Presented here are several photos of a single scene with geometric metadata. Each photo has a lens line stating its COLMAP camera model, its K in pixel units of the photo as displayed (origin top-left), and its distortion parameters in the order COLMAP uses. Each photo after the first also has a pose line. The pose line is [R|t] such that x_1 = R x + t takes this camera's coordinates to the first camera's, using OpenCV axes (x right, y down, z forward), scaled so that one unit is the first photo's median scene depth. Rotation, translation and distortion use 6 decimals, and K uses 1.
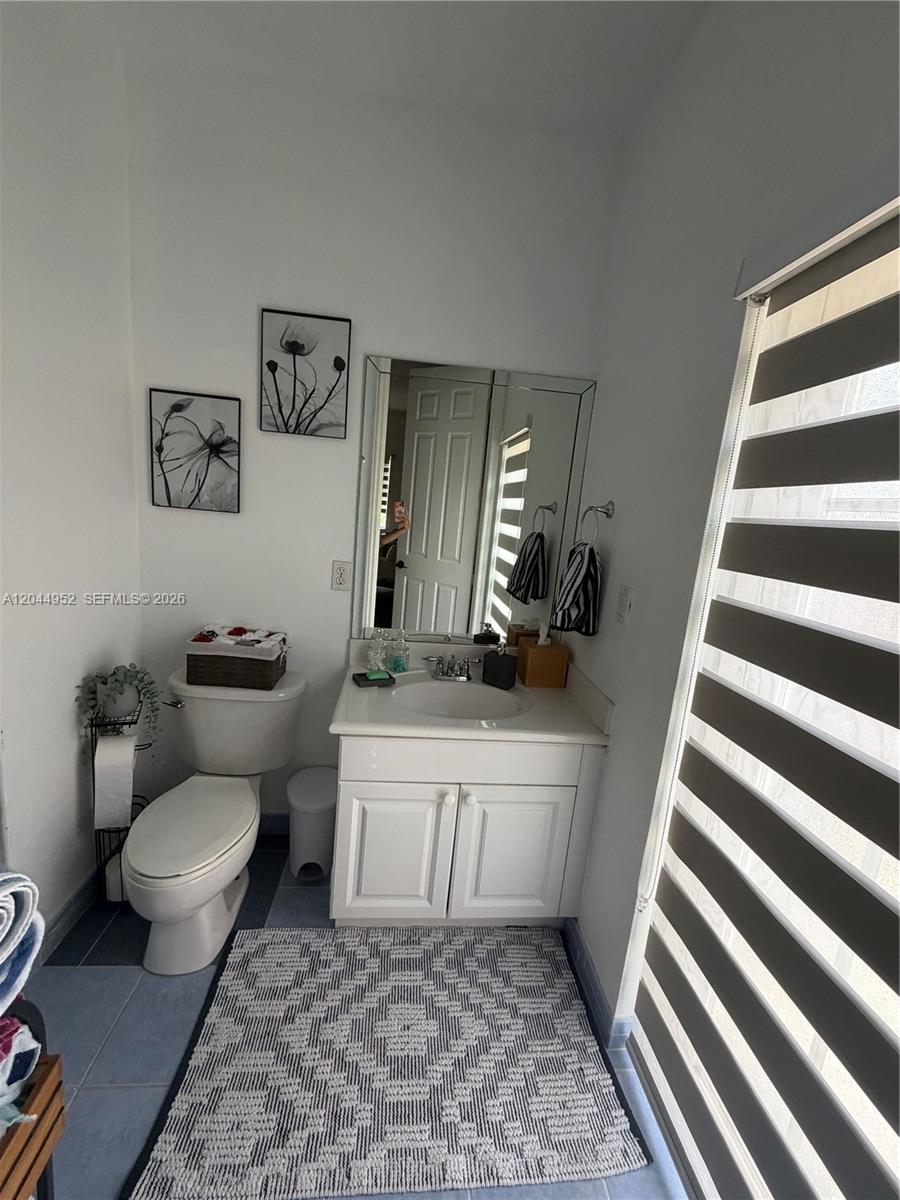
lens RADIAL K [[474.7, 0, 447.4], [0, 474.7, 594.8], [0, 0, 1]] dist [0.000578, 0.000172]
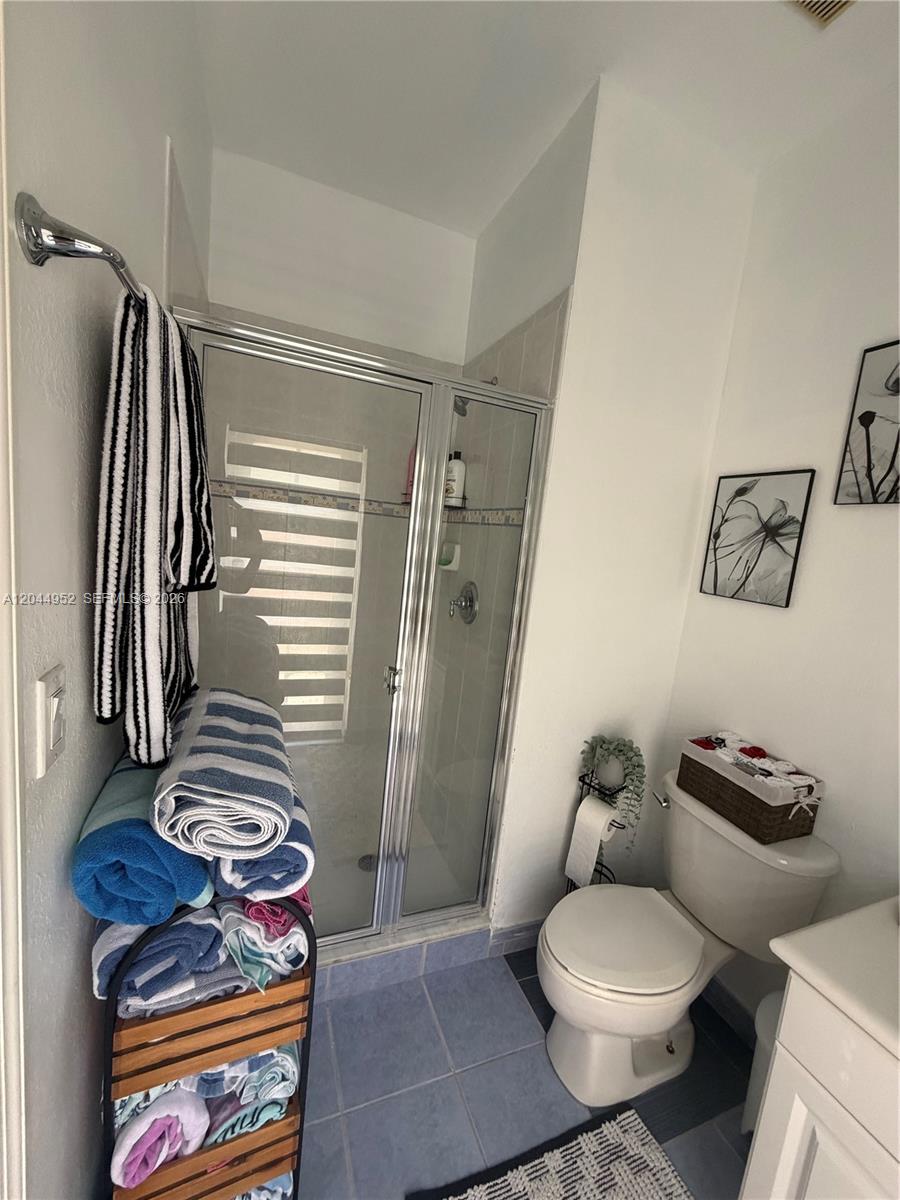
lens RADIAL K [[474.7, 0, 447.4], [0, 474.7, 594.8], [0, 0, 1]] dist [0.000578, 0.000172]
pose [[0.290507, 0.060556, -0.954955, 0.163305], [-0.242940, 0.969962, -0.012397, -0.046029], [0.925519, 0.235599, 0.296492, 0.236750]]
